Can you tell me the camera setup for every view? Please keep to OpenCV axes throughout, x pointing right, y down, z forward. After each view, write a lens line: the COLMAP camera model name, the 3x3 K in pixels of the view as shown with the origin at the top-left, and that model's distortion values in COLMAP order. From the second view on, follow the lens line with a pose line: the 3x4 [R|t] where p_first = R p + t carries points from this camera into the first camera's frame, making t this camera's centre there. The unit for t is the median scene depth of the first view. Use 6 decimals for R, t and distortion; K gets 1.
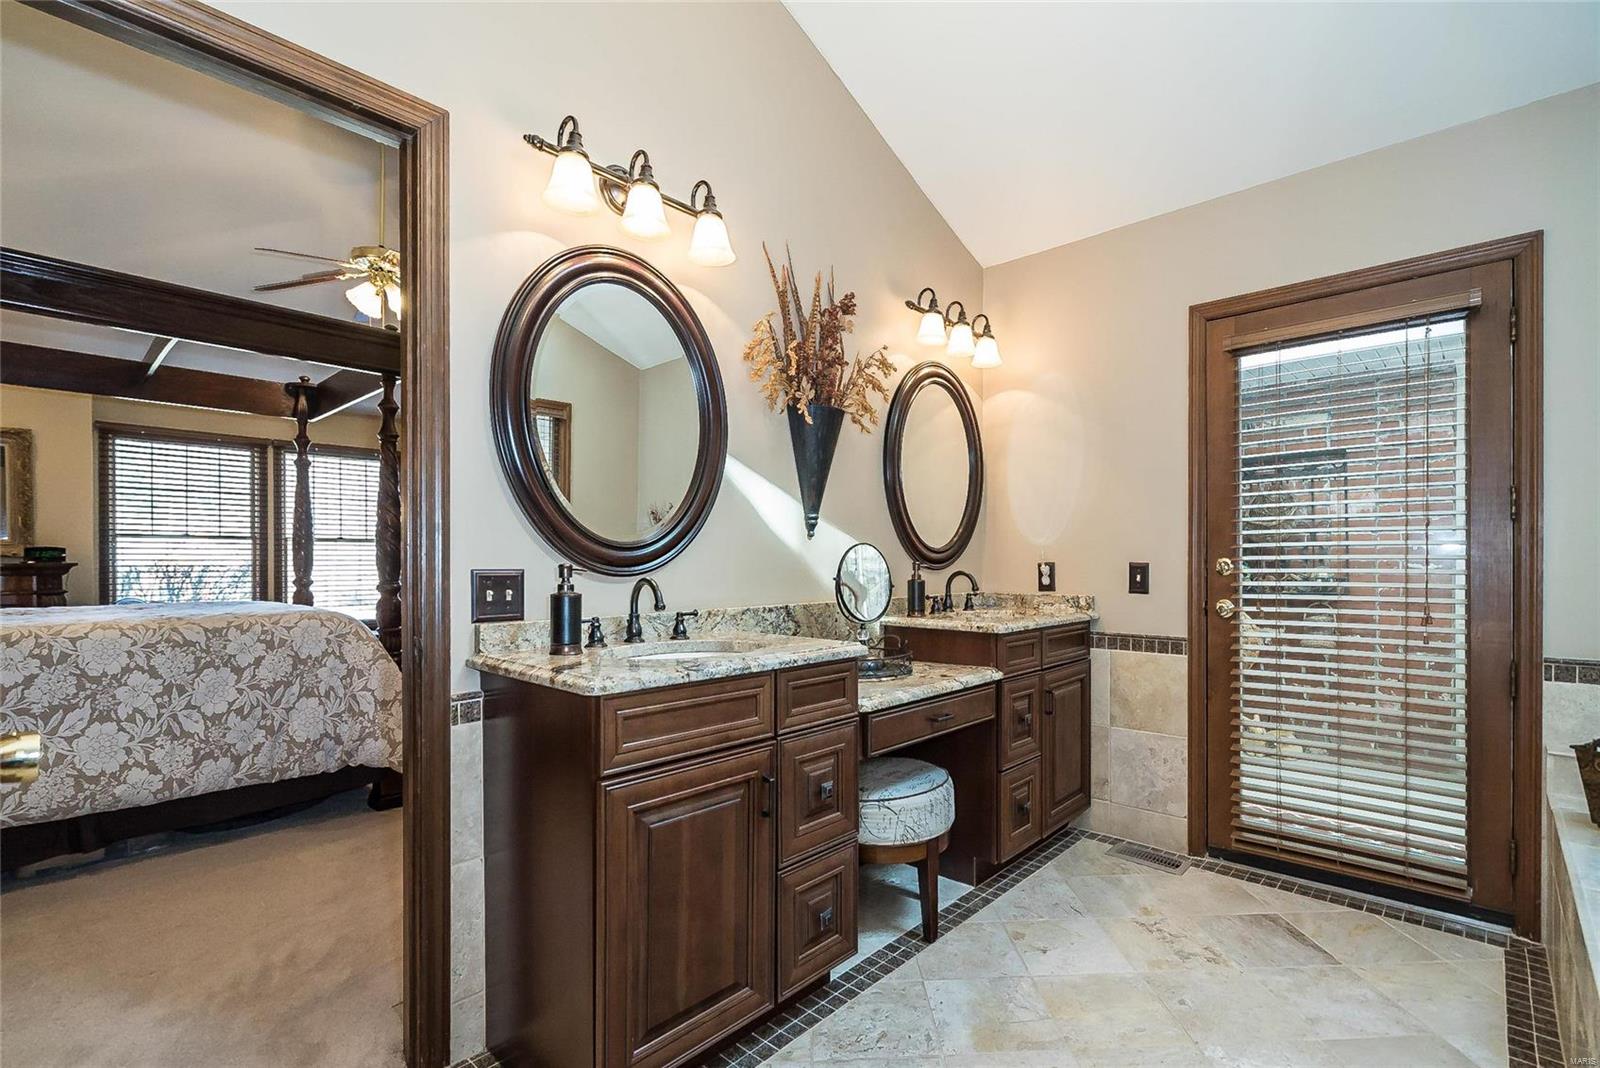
lens RADIAL K [[727.8, 0, 816.5], [0, 727.8, 555.4], [0, 0, 1]] dist [-0.005919, 0.000089]
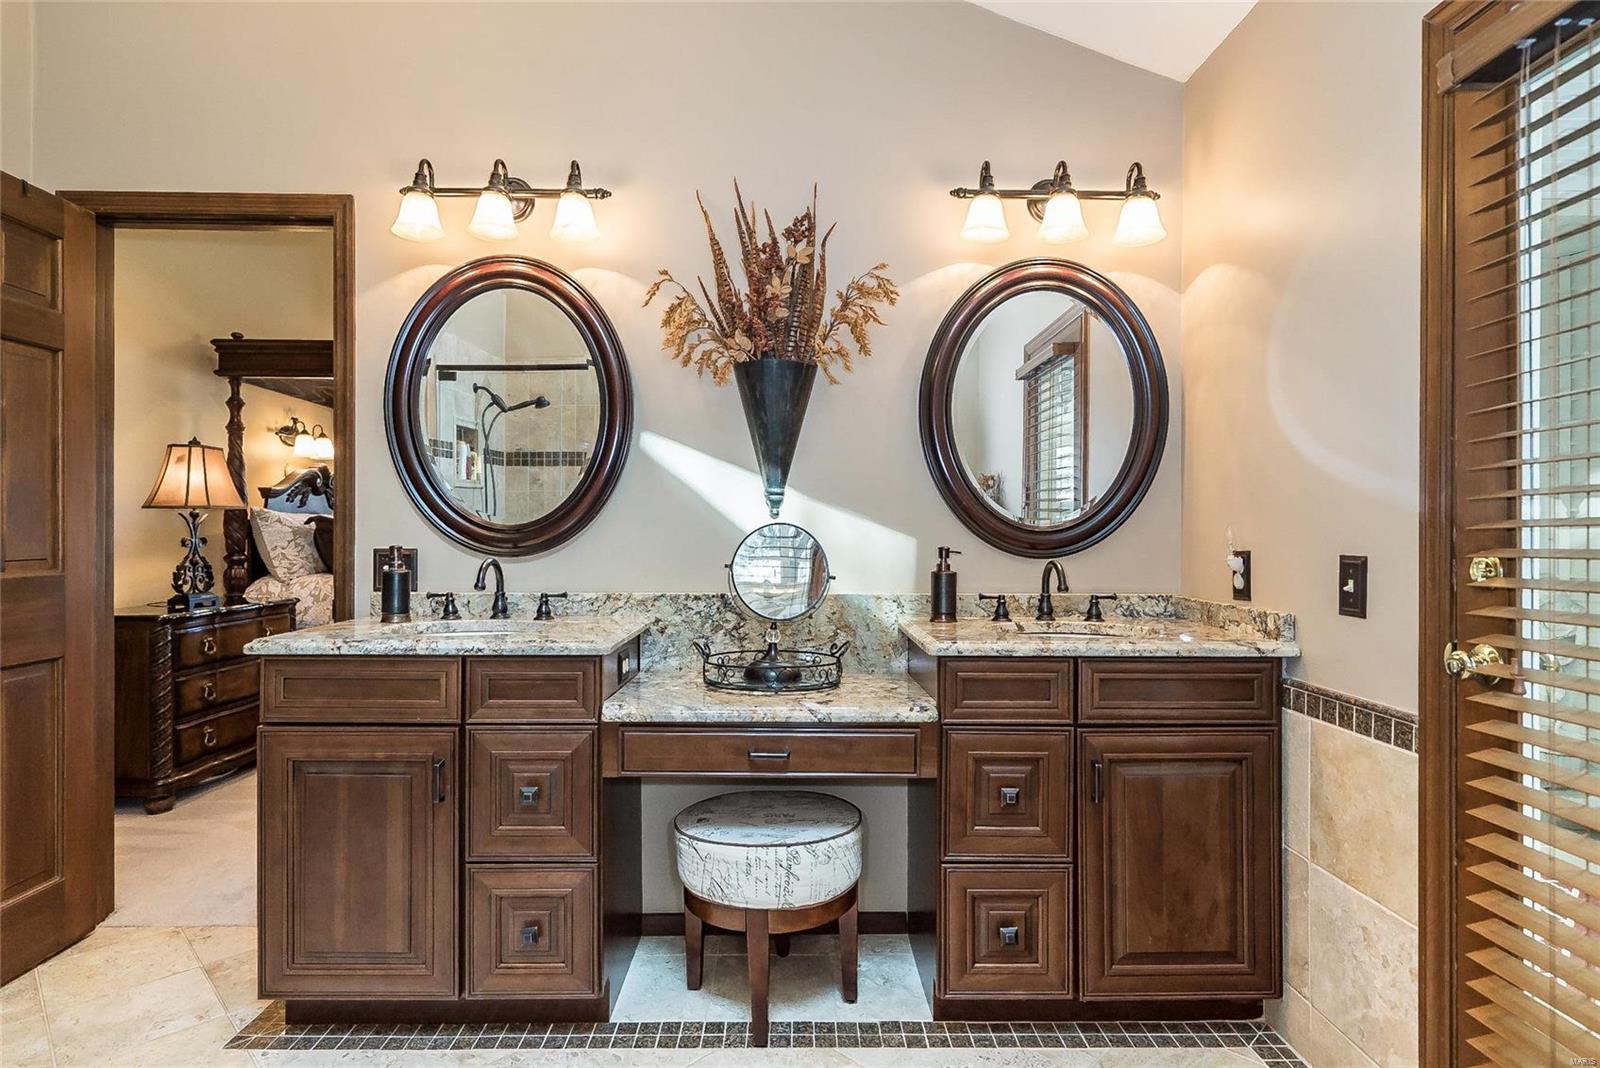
lens RADIAL K [[771.6, 0, 795.7], [0, 771.6, 528.7], [0, 0, 1]] dist [0.006800, -0.000389]
pose [[0.687926, -0.001217, -0.725780, 0.636150], [-0.001087, 0.999996, -0.002708, -0.007634], [0.725780, 0.002652, 0.687921, 0.382768]]
